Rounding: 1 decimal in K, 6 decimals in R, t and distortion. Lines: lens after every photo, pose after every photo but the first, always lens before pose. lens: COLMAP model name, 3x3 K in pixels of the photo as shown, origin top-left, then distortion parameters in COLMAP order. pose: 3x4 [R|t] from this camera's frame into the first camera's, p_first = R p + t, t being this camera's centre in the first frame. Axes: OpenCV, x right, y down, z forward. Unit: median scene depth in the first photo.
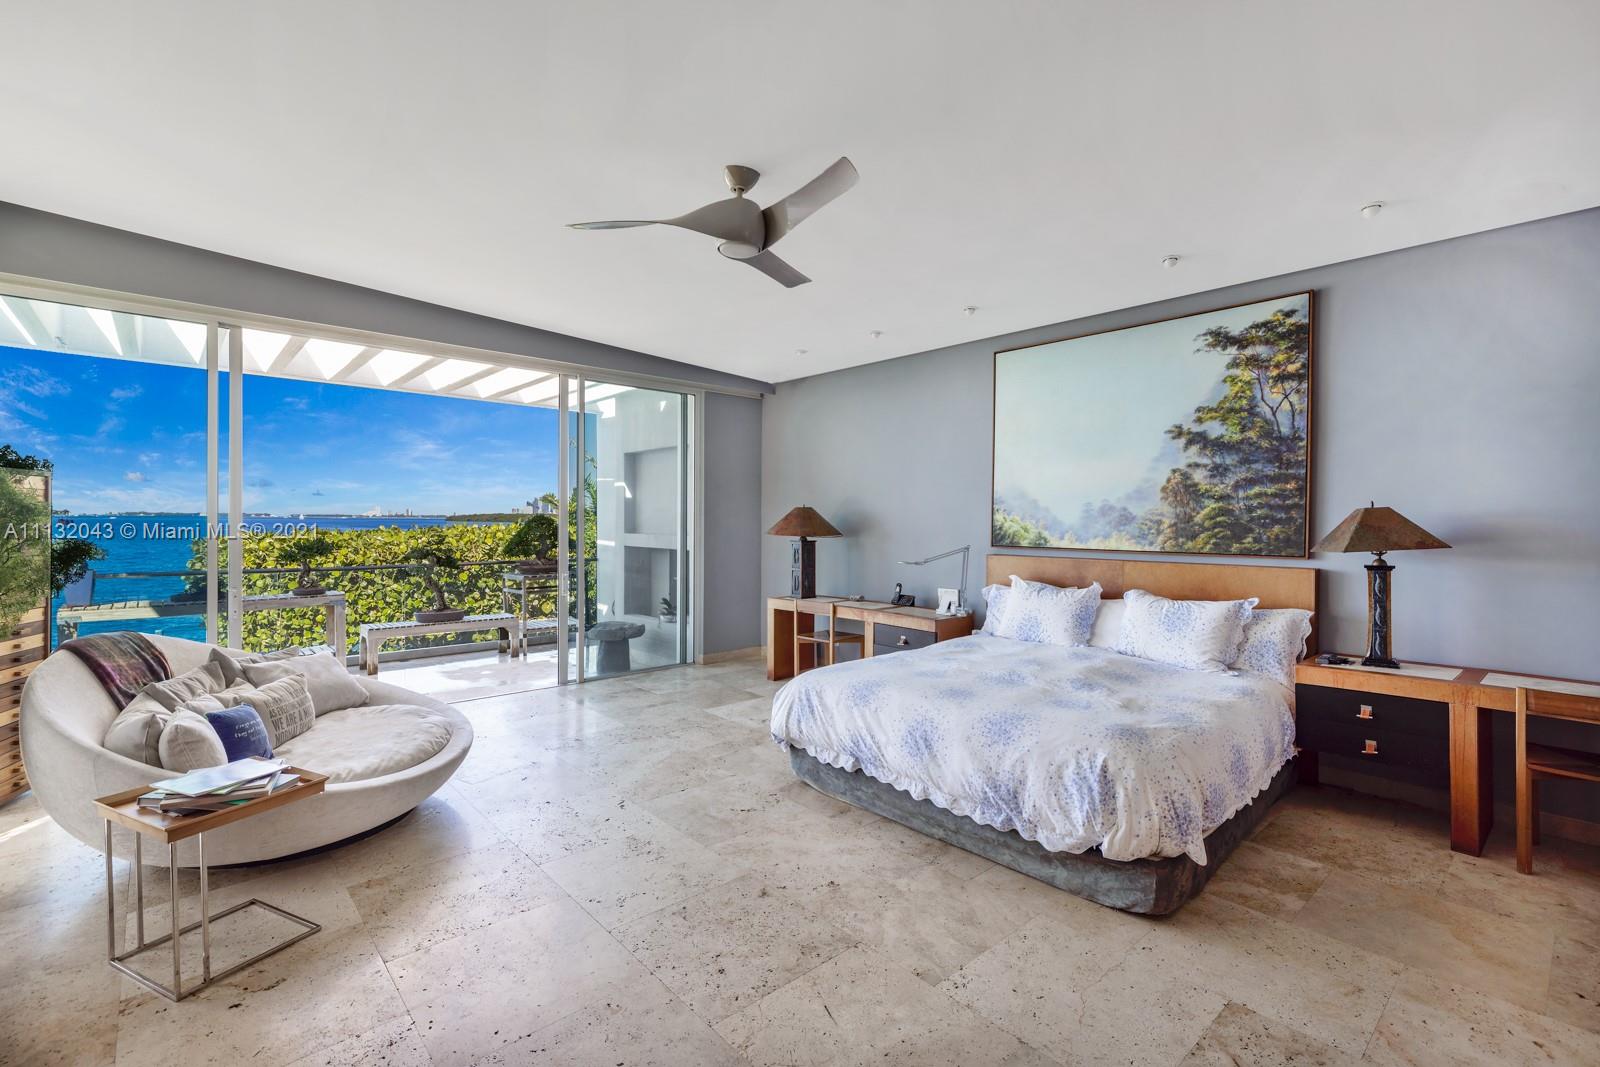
lens RADIAL K [[719.1, 0, 800.0], [0, 719.1, 533.5], [0, 0, 1]] dist [0.001826, 0.000357]
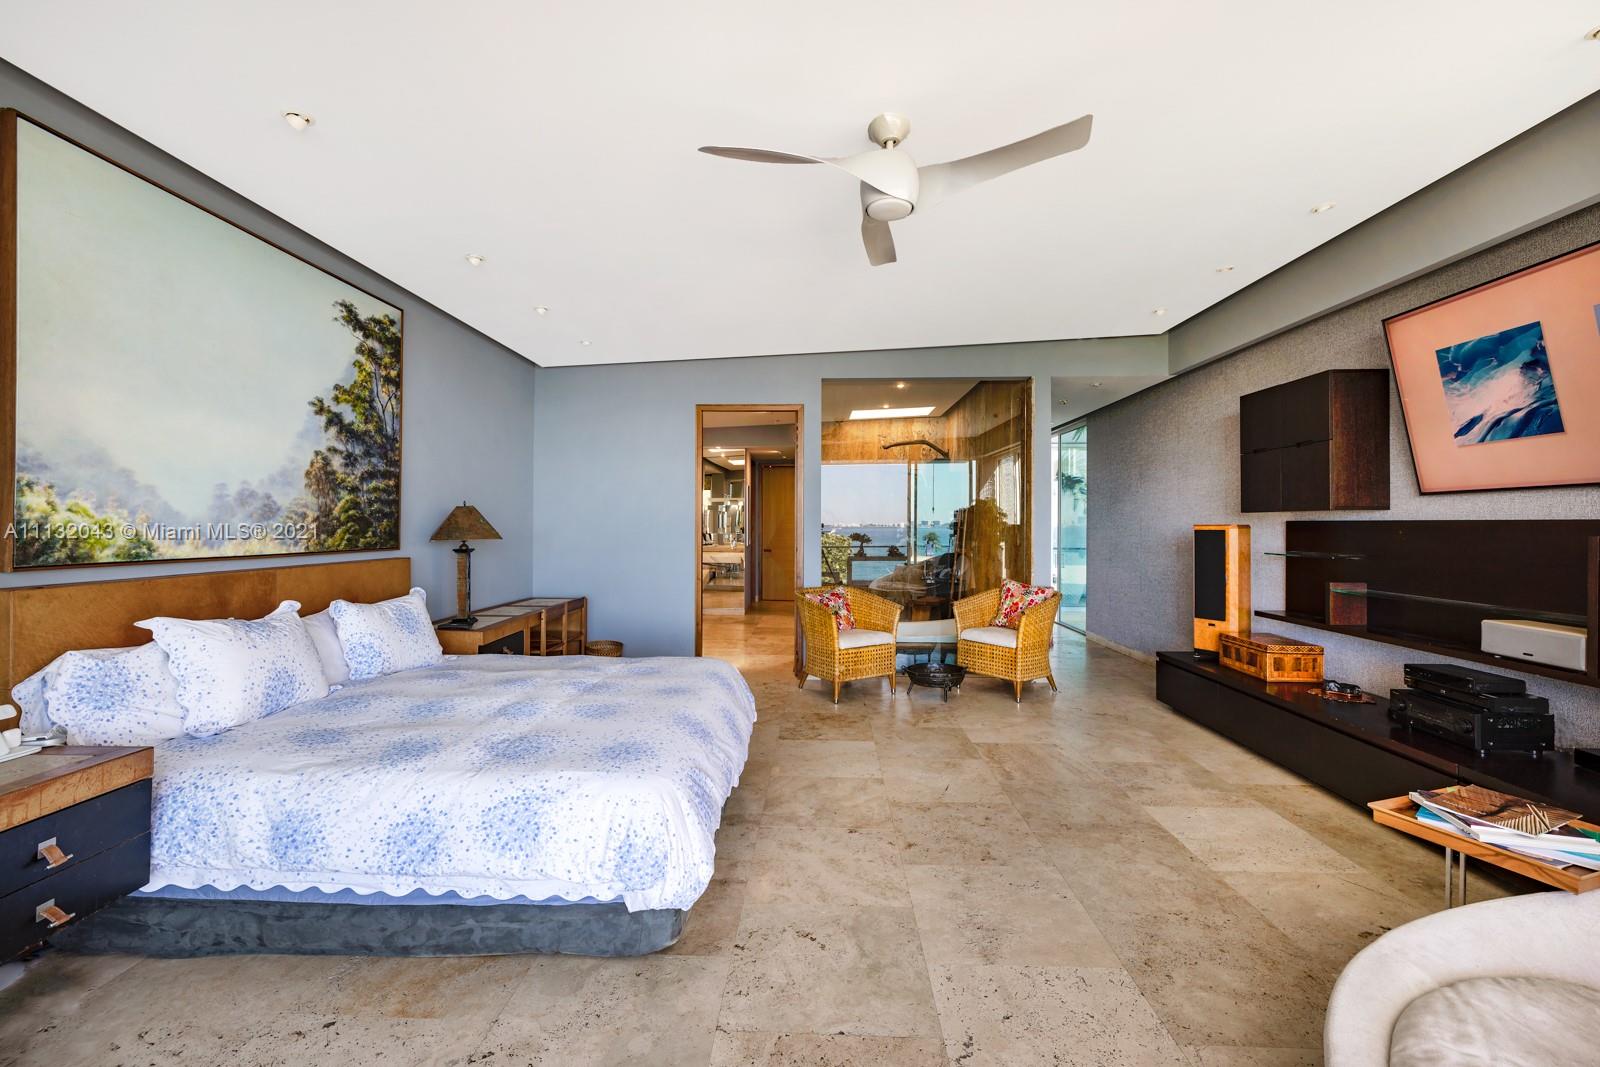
lens RADIAL K [[674.5, 0, 788.9], [0, 674.5, 530.8], [0, 0, 1]] dist [-0.001002, 0.000004]
pose [[-0.715363, -0.012571, 0.698640, -0.425570], [0.008141, 0.999620, 0.026322, -0.014807], [-0.698706, 0.024517, -0.714989, 1.236118]]
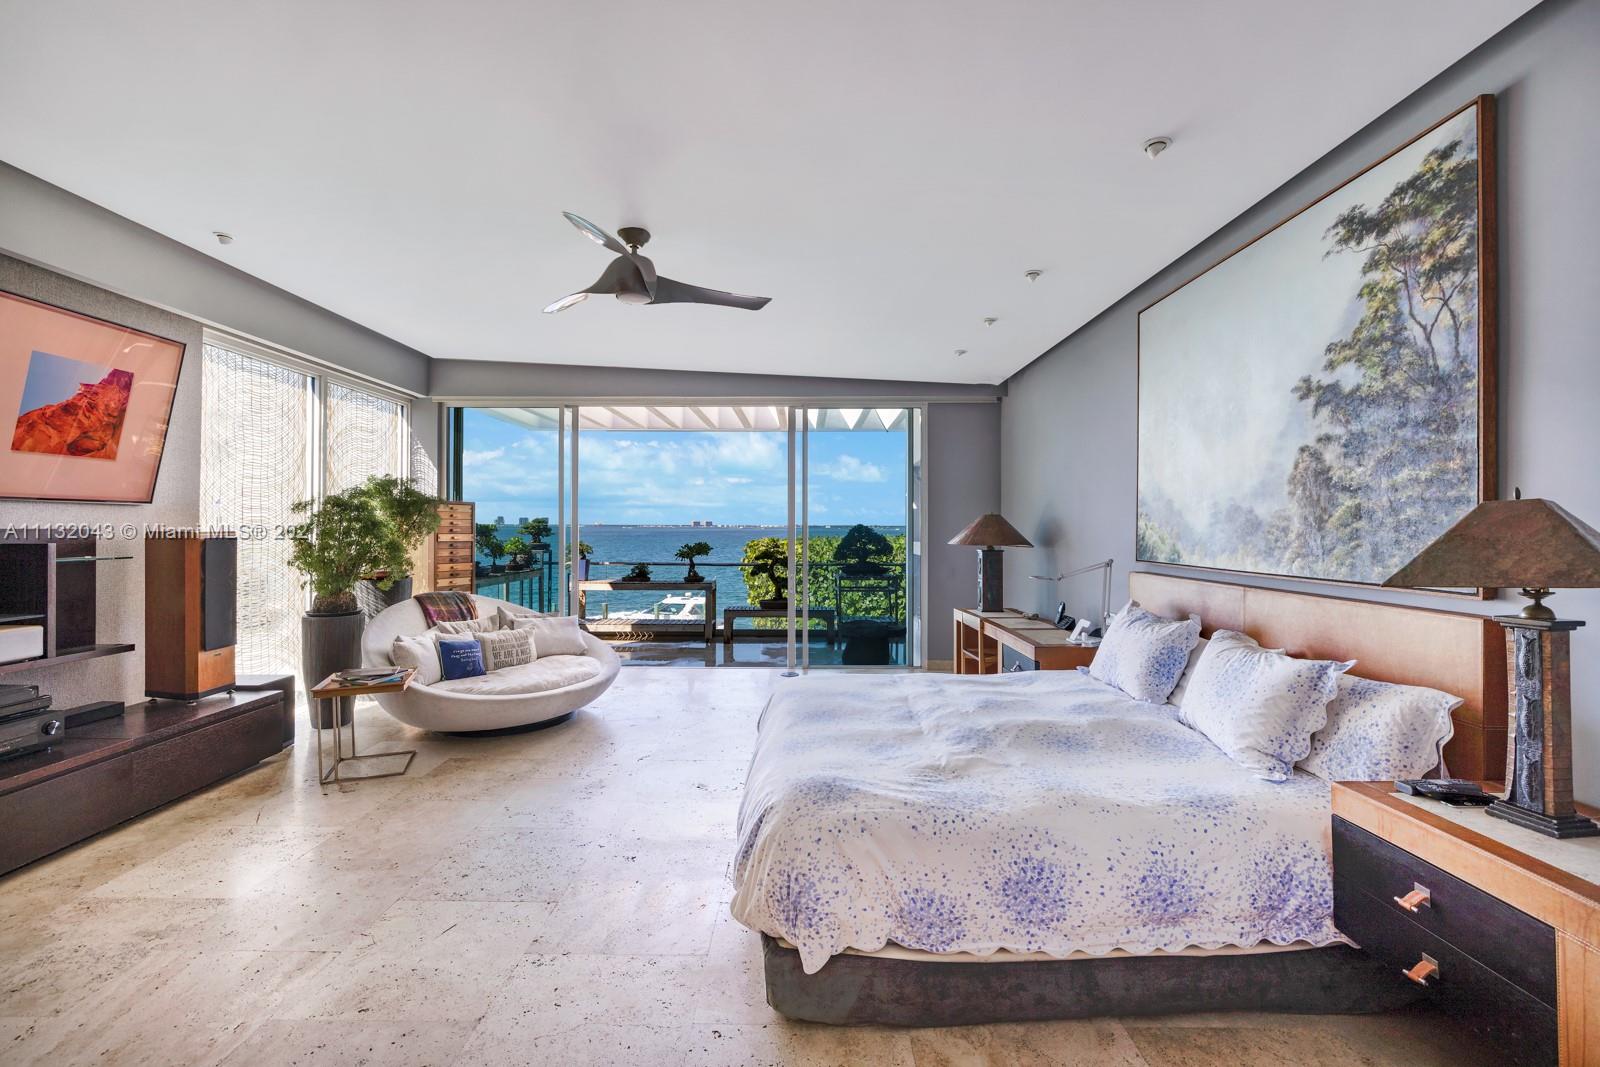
lens RADIAL K [[674.5, 0, 788.9], [0, 674.5, 530.8], [0, 0, 1]] dist [-0.001002, 0.000004]
pose [[0.737093, 0.001875, -0.675789, 0.618597], [-0.013060, 0.999849, -0.011471, -0.002595], [0.675665, 0.017281, 0.737006, 0.267026]]
